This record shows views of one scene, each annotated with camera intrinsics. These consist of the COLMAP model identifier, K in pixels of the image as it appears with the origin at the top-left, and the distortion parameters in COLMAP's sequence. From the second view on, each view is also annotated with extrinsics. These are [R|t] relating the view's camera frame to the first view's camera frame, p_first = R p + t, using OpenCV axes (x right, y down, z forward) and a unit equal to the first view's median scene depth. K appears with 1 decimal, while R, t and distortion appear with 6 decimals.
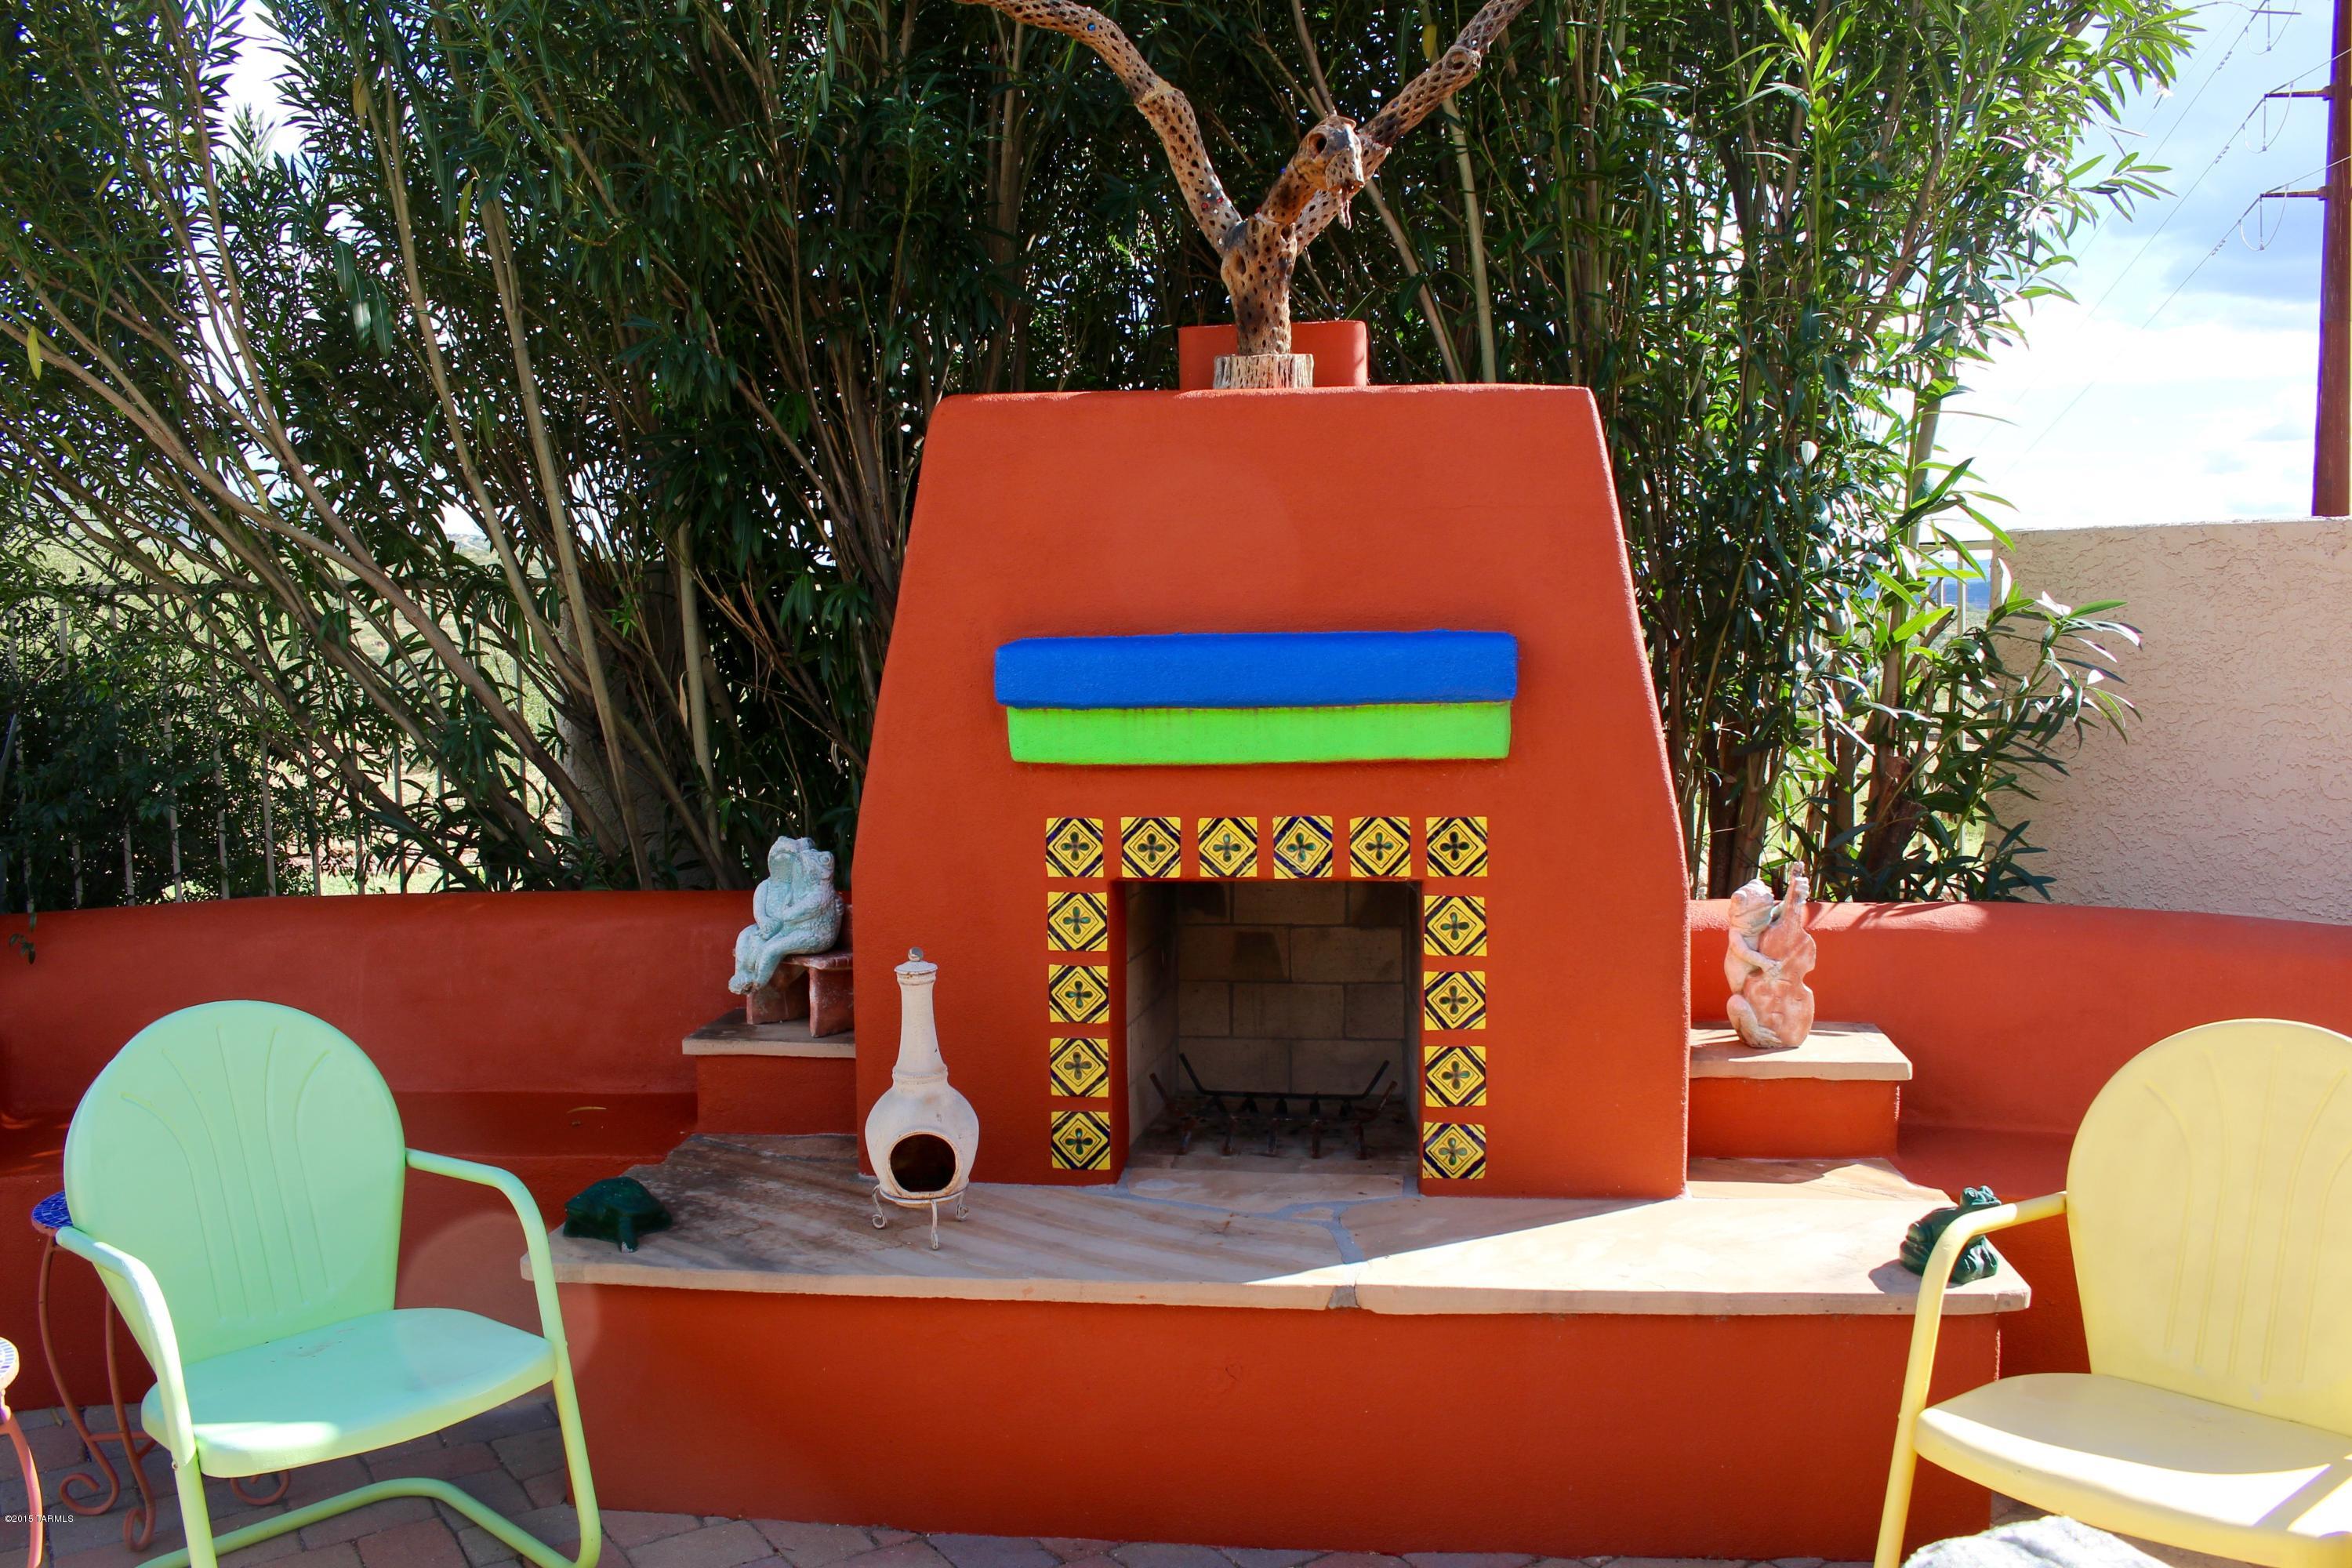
lens RADIAL K [[1975.1, 0, 1168.9], [0, 1975.1, 790.2], [0, 0, 1]] dist [-0.102775, 0.005448]
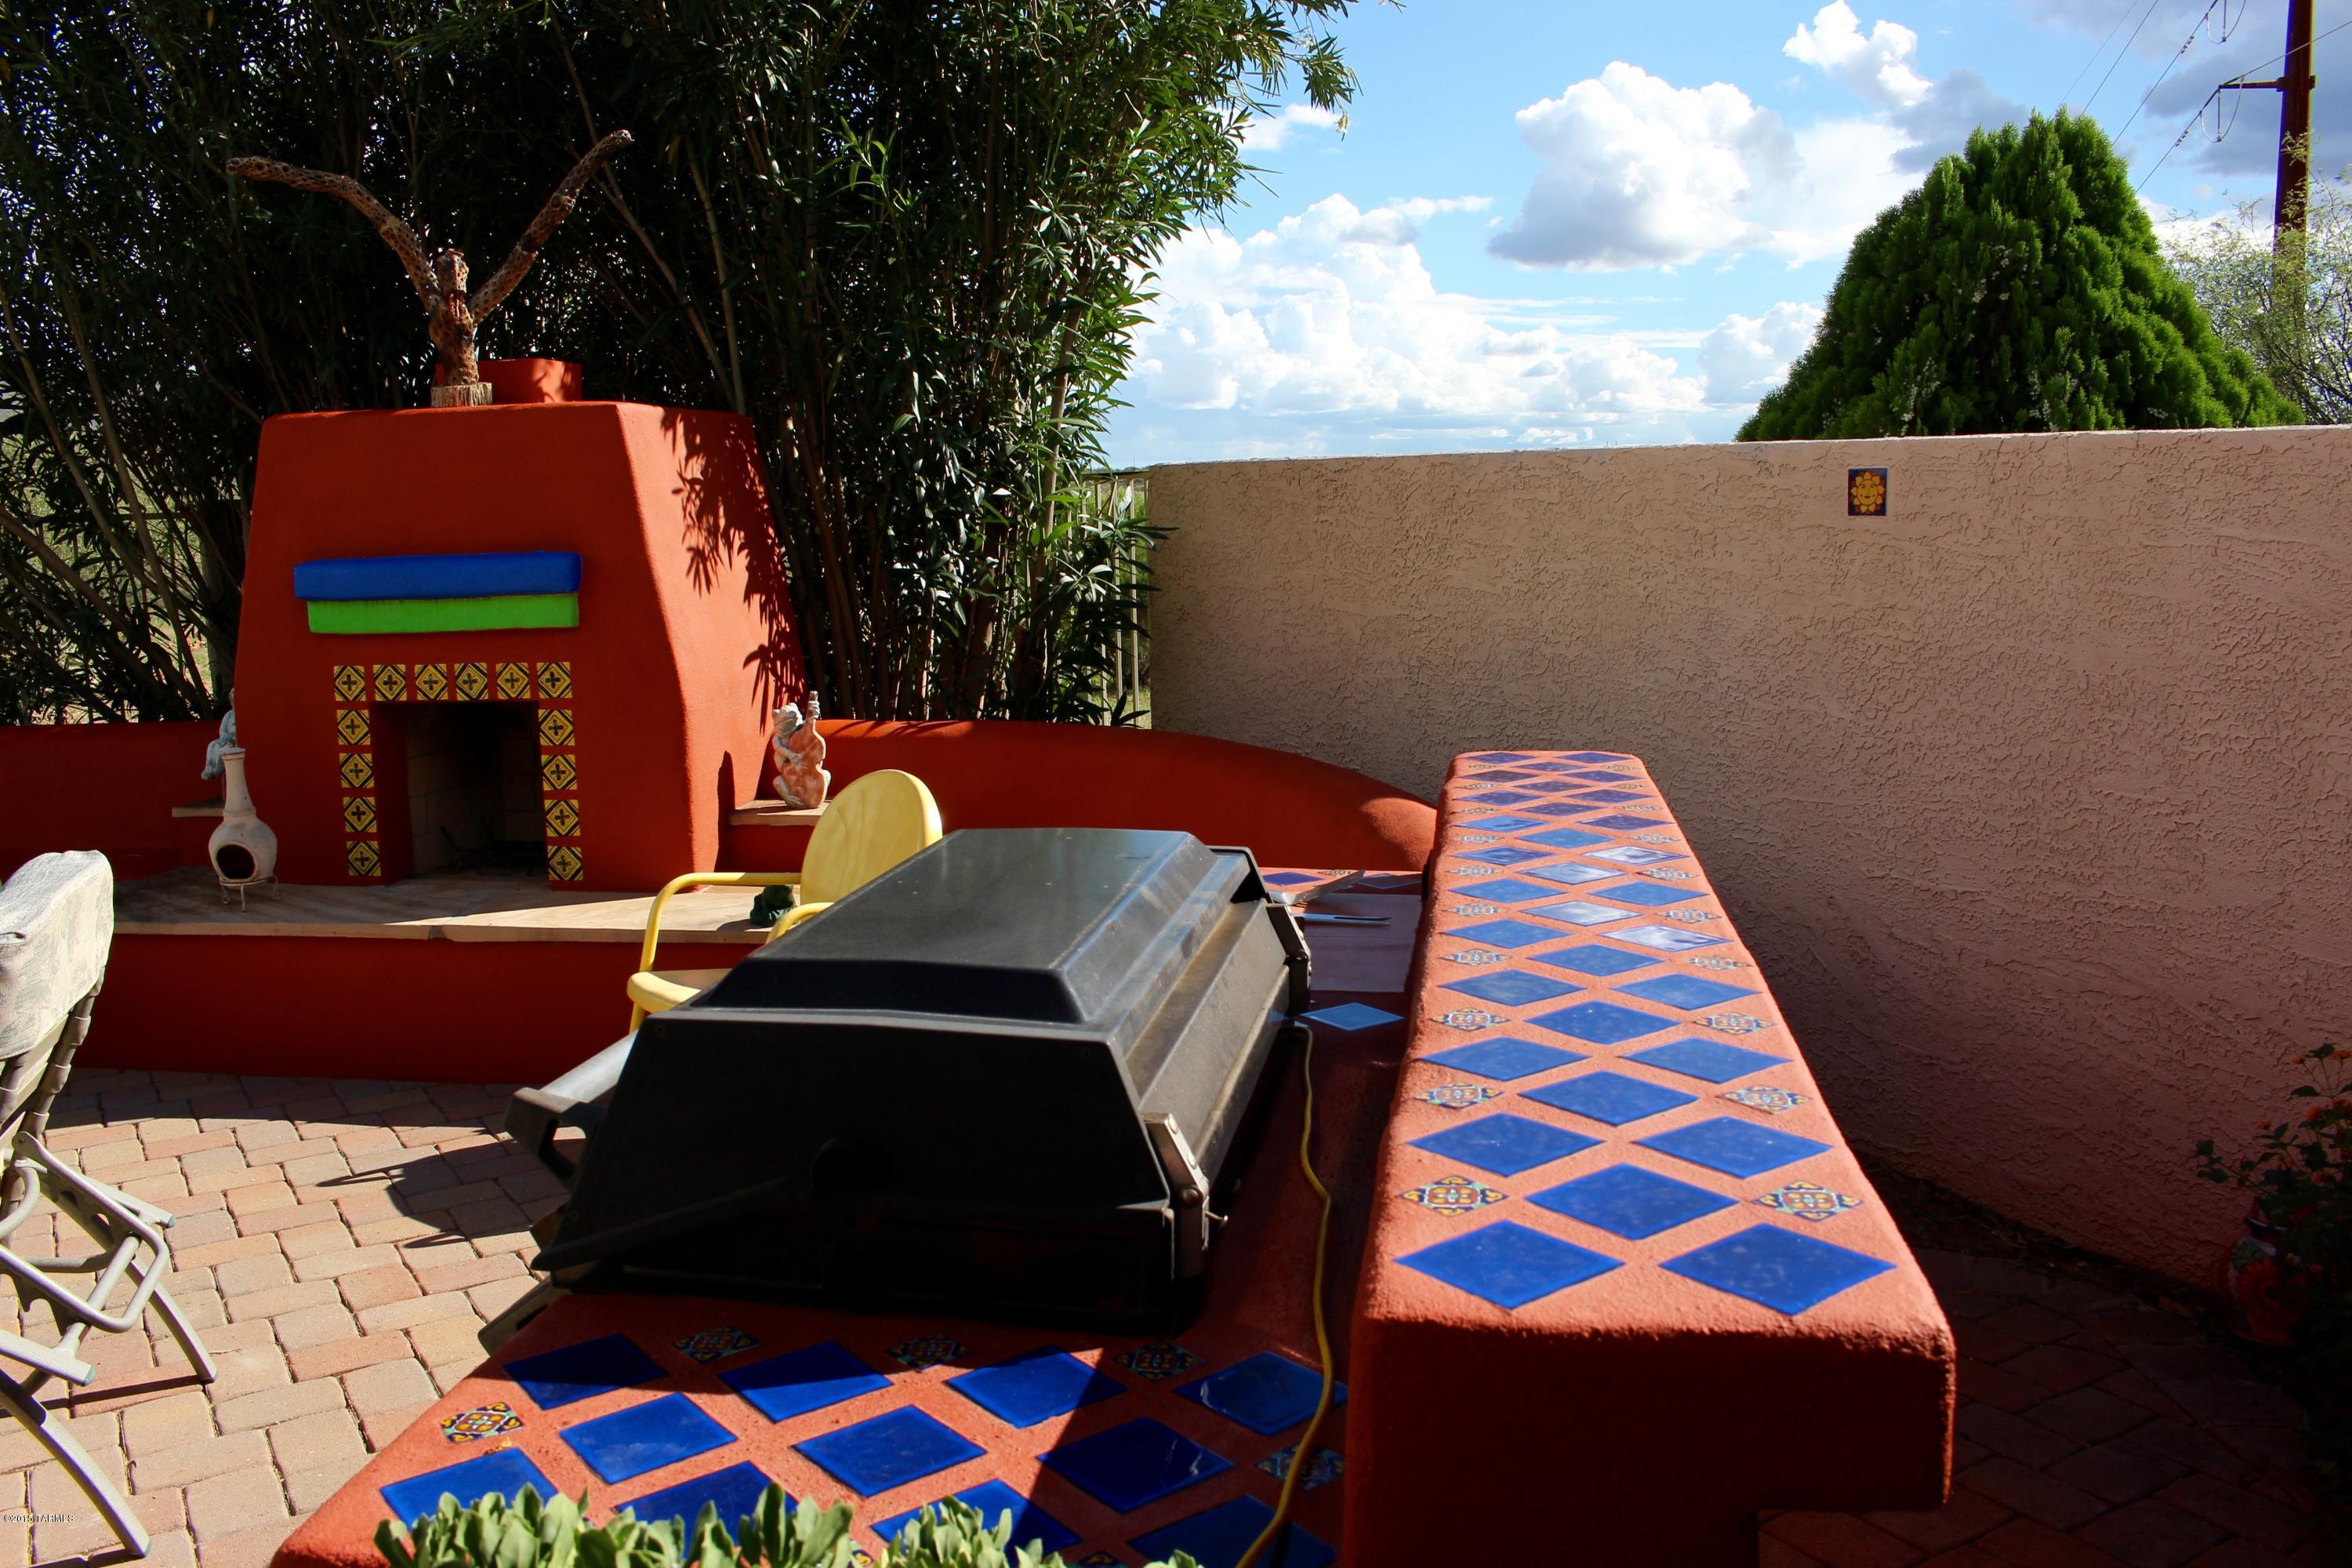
lens RADIAL K [[1975.1, 0, 1184.1], [0, 1975.1, 794.0], [0, 0, 1]] dist [-0.102775, 0.005448]
pose [[0.999773, -0.001161, -0.021275, 0.705058], [0.002420, 0.998240, 0.059247, 0.027515], [0.021169, -0.059285, 0.998017, -0.644169]]
